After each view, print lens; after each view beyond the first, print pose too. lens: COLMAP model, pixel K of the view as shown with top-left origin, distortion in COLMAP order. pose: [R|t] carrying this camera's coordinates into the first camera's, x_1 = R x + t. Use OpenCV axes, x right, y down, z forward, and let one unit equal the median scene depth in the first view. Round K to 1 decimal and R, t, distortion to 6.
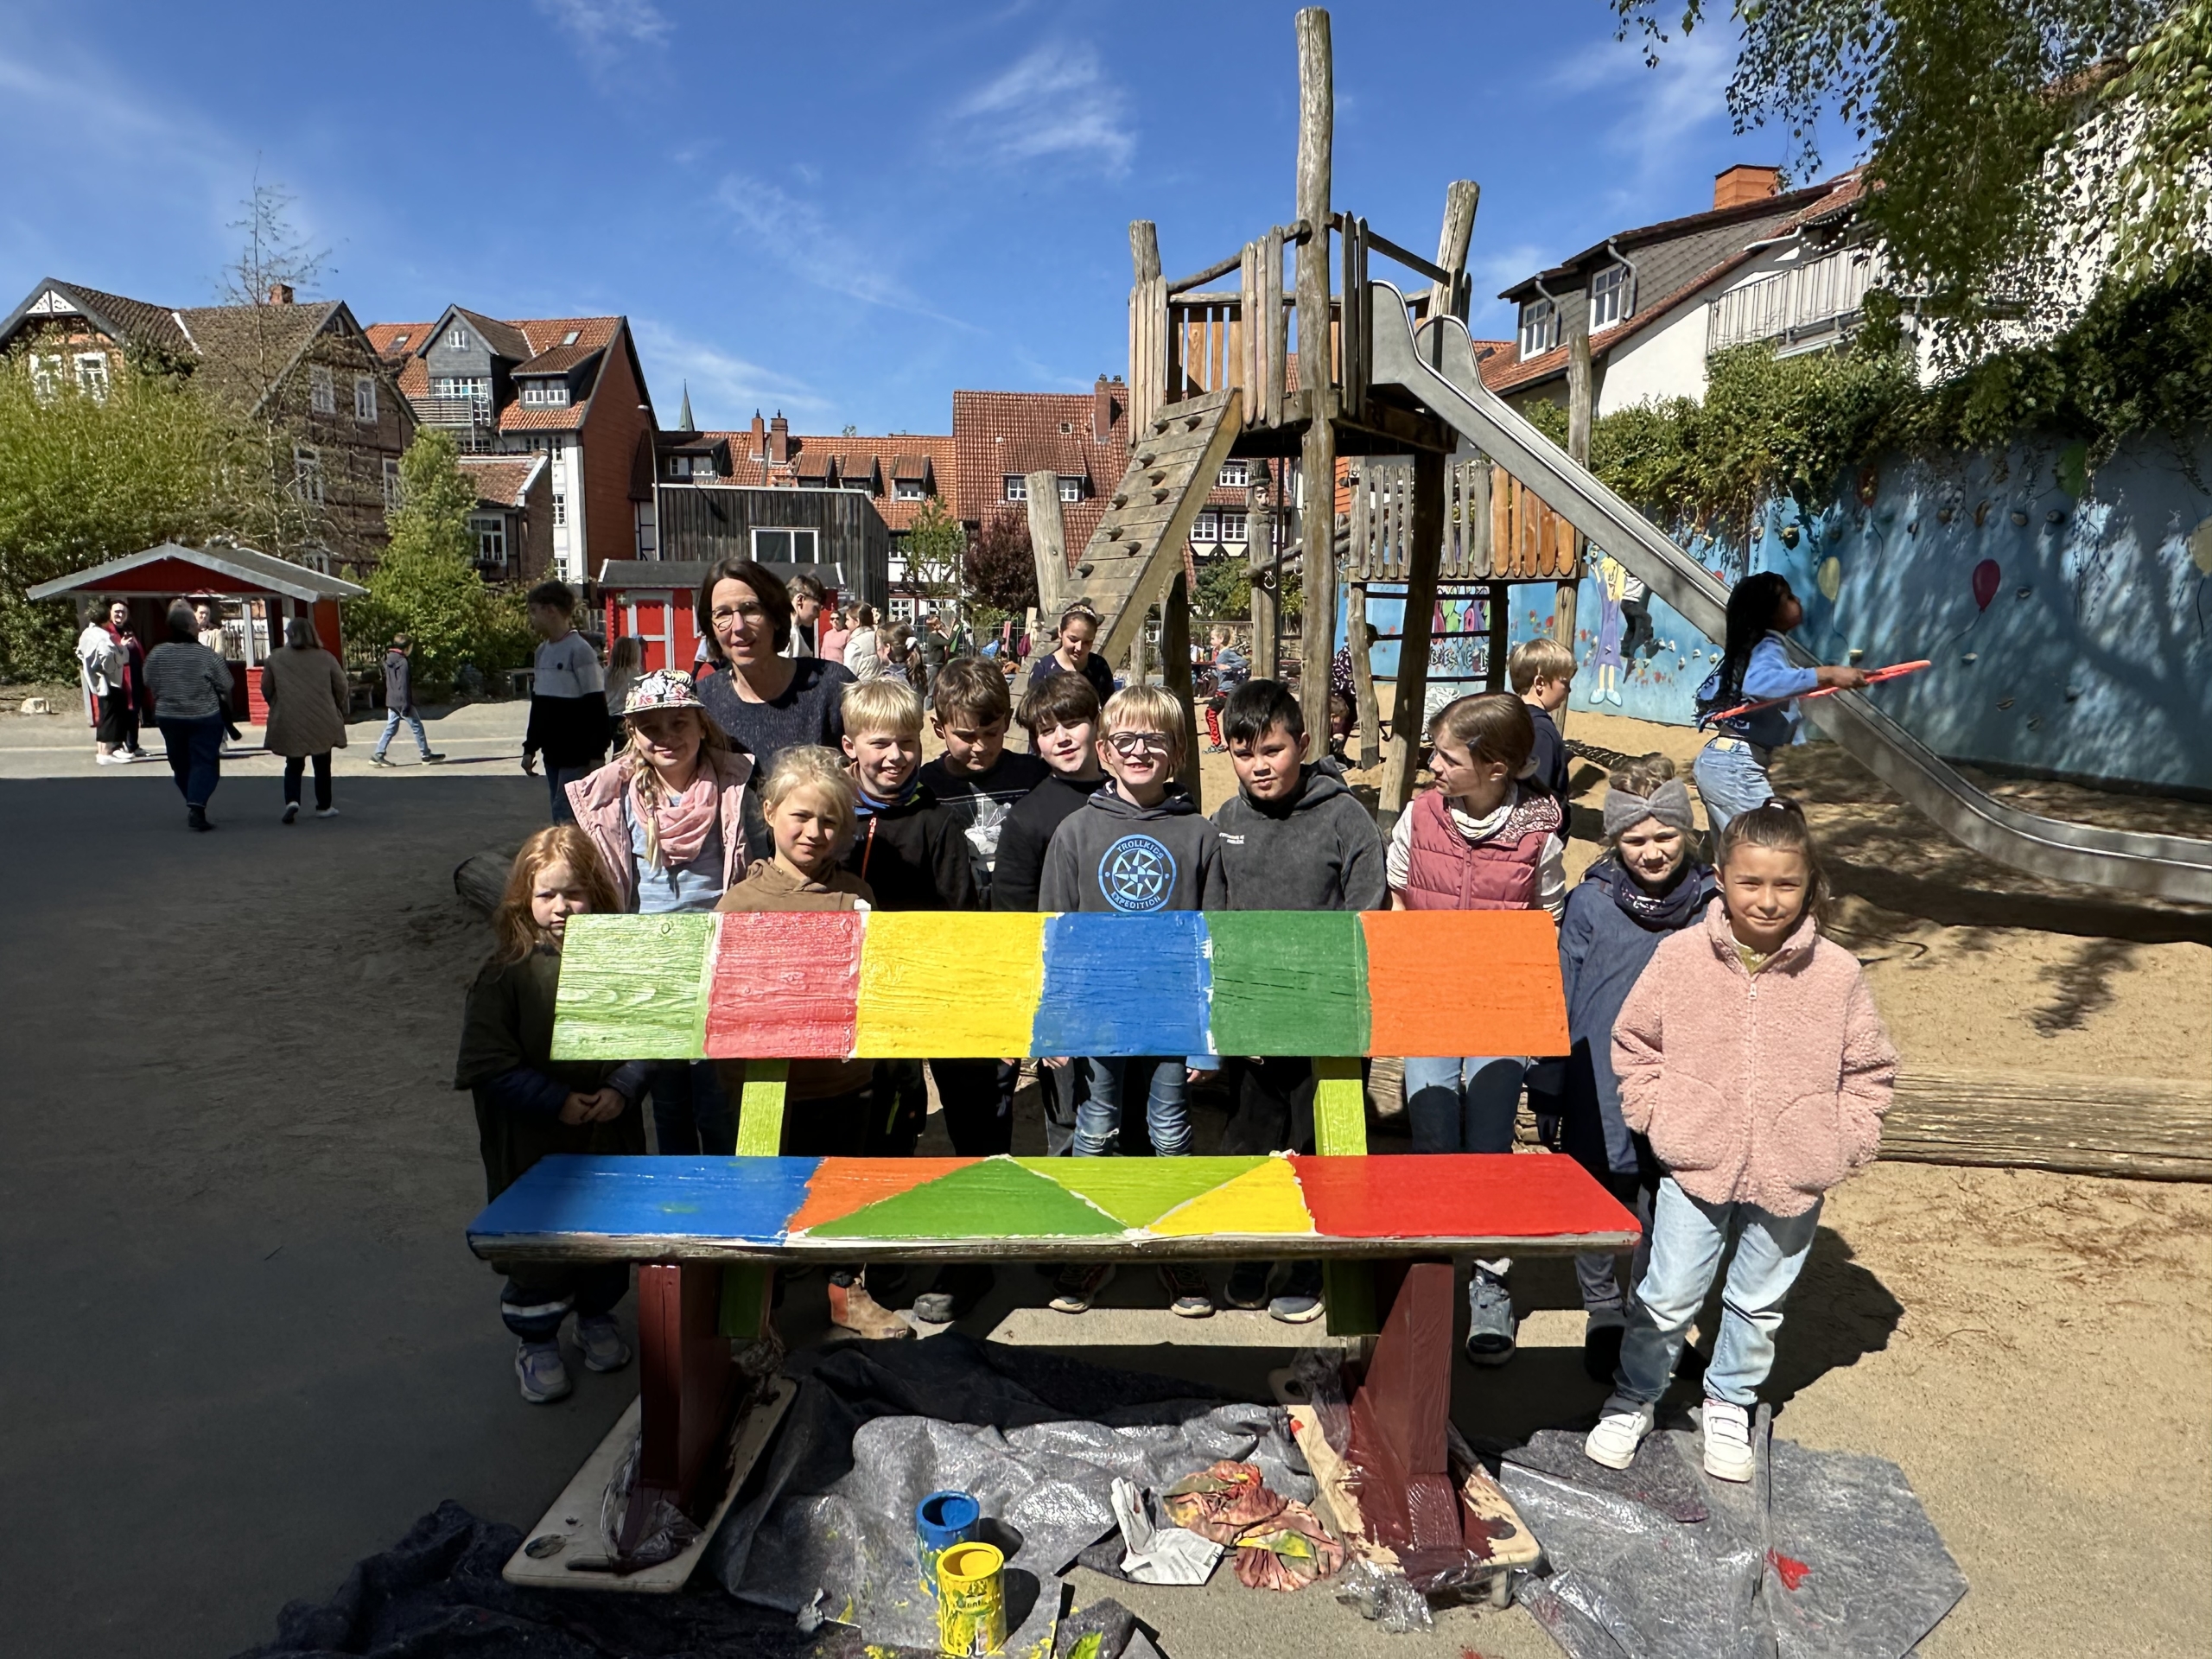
lens RADIAL K [[1415.6, 0, 1106.0], [0, 1415.6, 829.5], [0, 0, 1]] dist [0.001110, -0.000381]
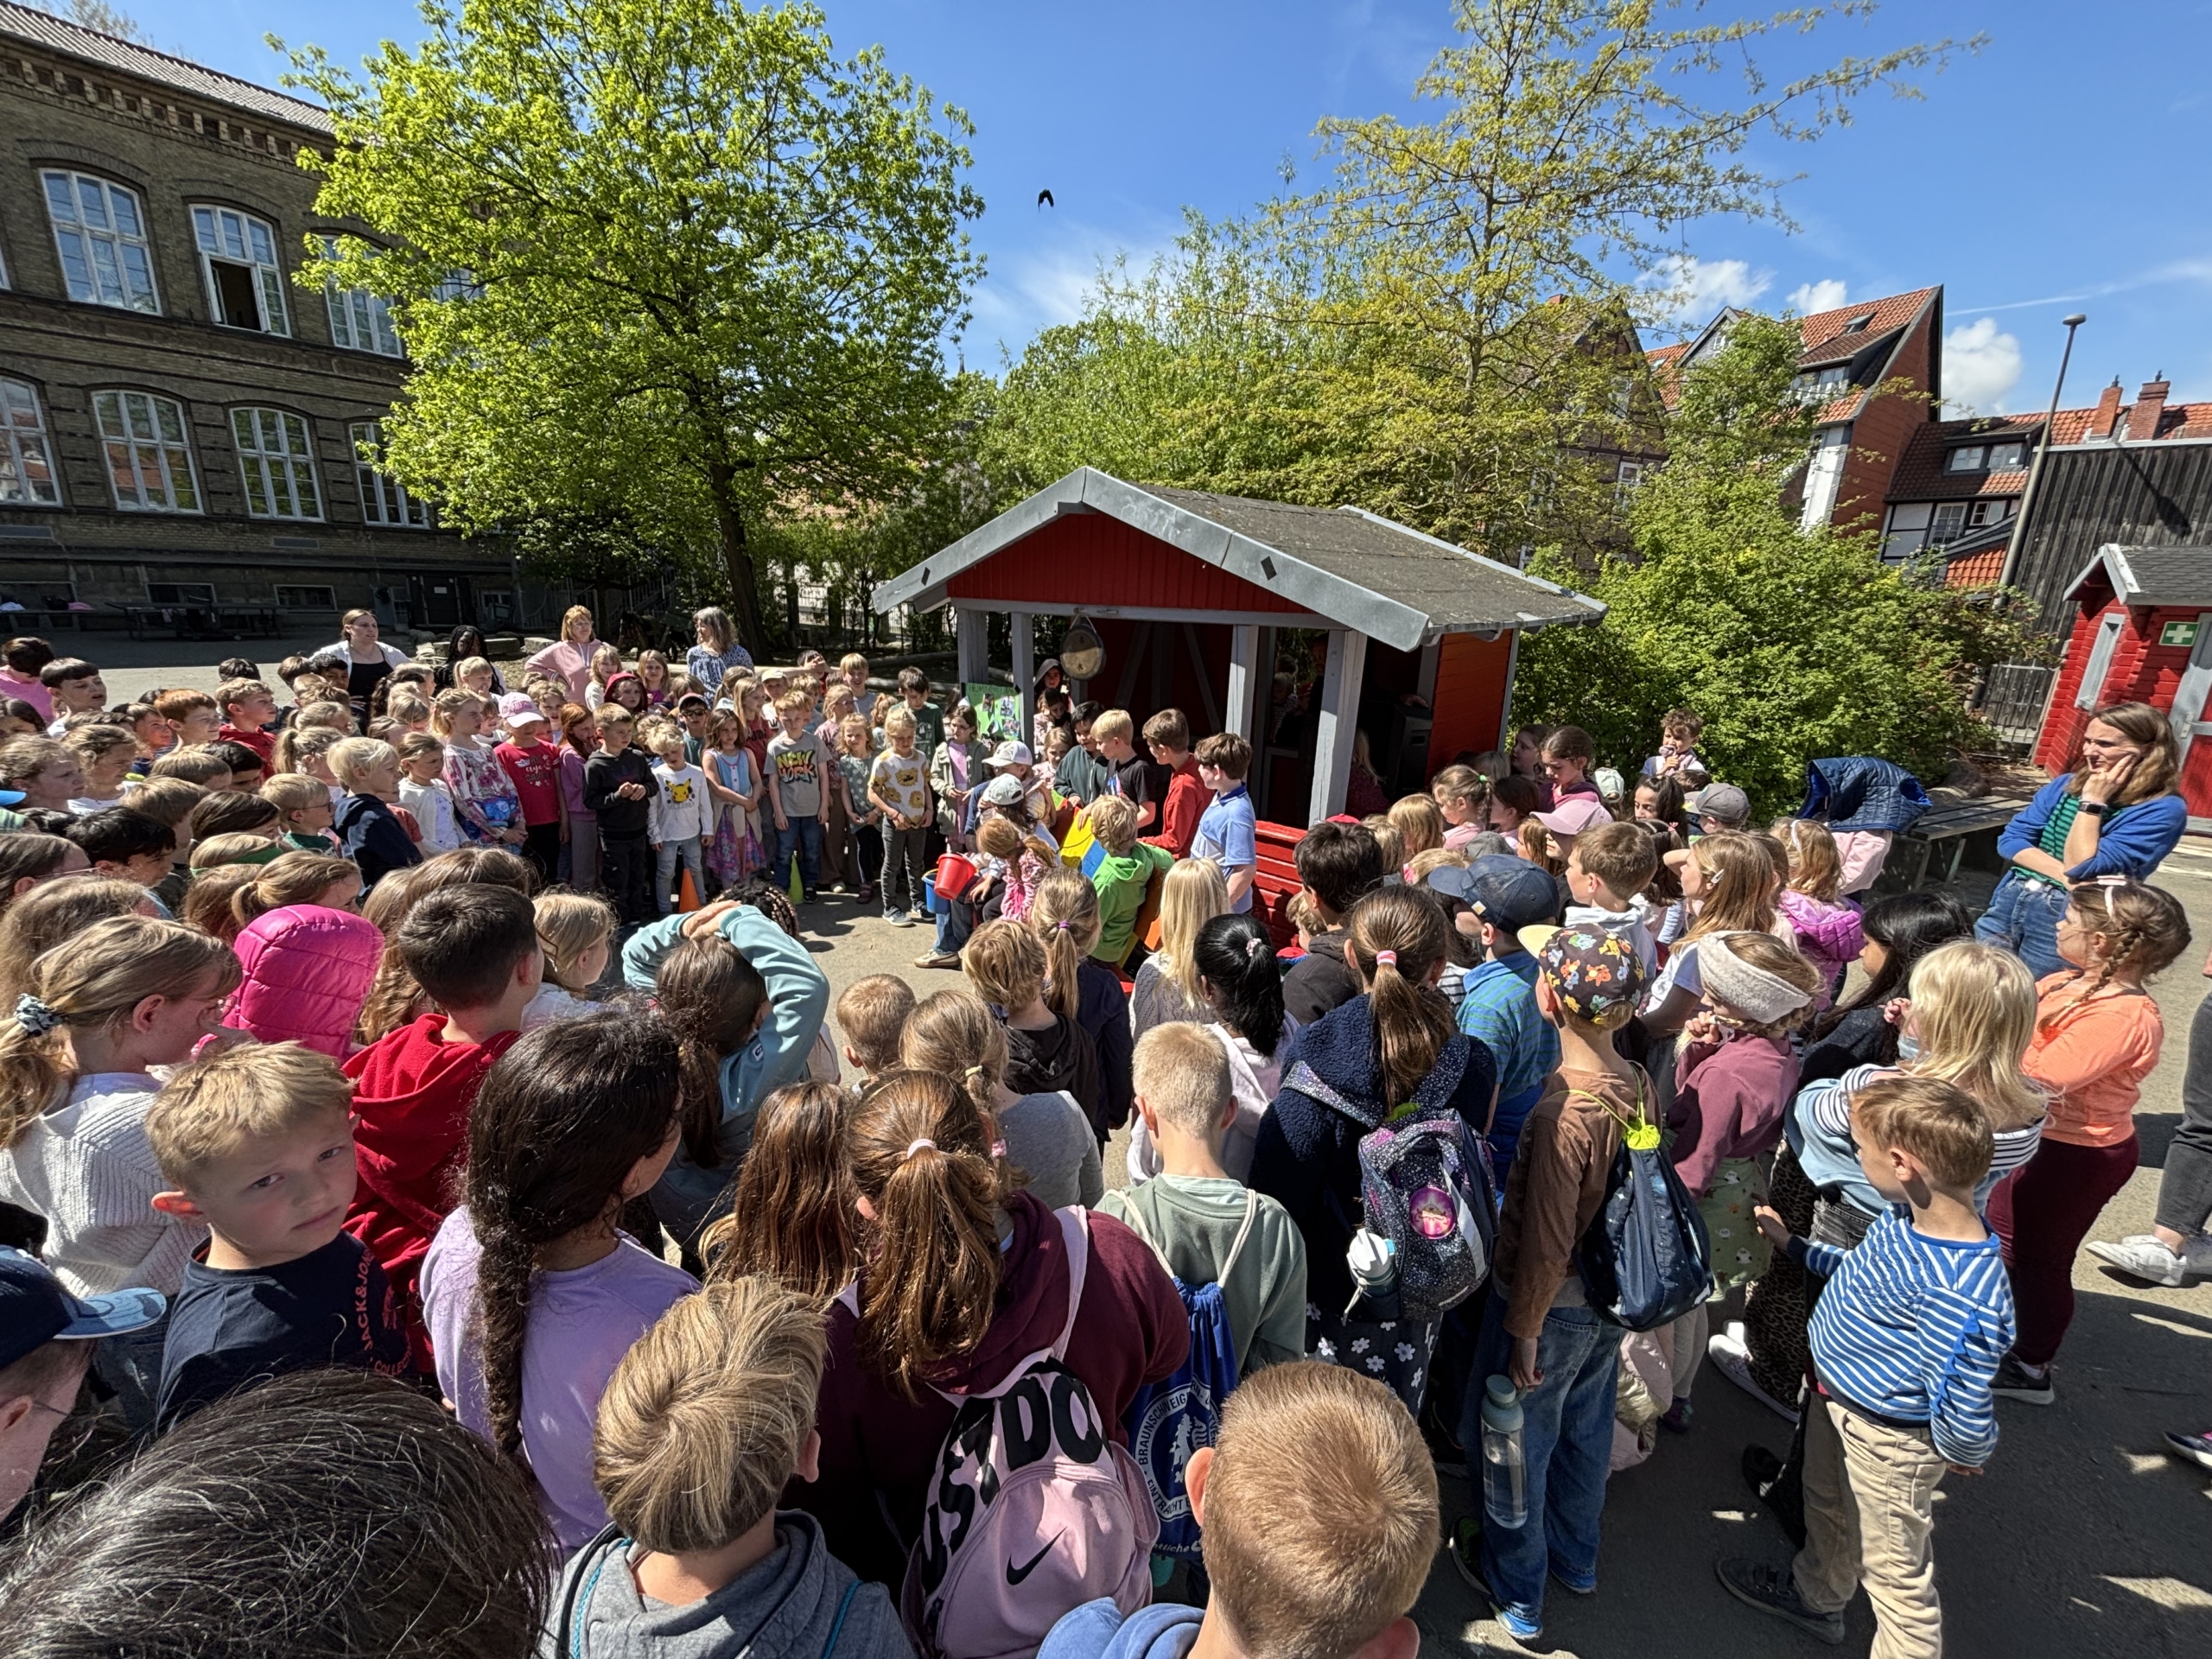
lens RADIAL K [[886.9, 0, 1106.0], [0, 886.9, 829.5], [0, 0, 1]] dist [0.000373, 0.000113]
pose [[0.586591, 0.218438, -0.779869, -0.153603], [-0.151262, 0.975545, 0.159472, -0.049749], [0.795632, 0.024419, 0.605287, 0.290899]]
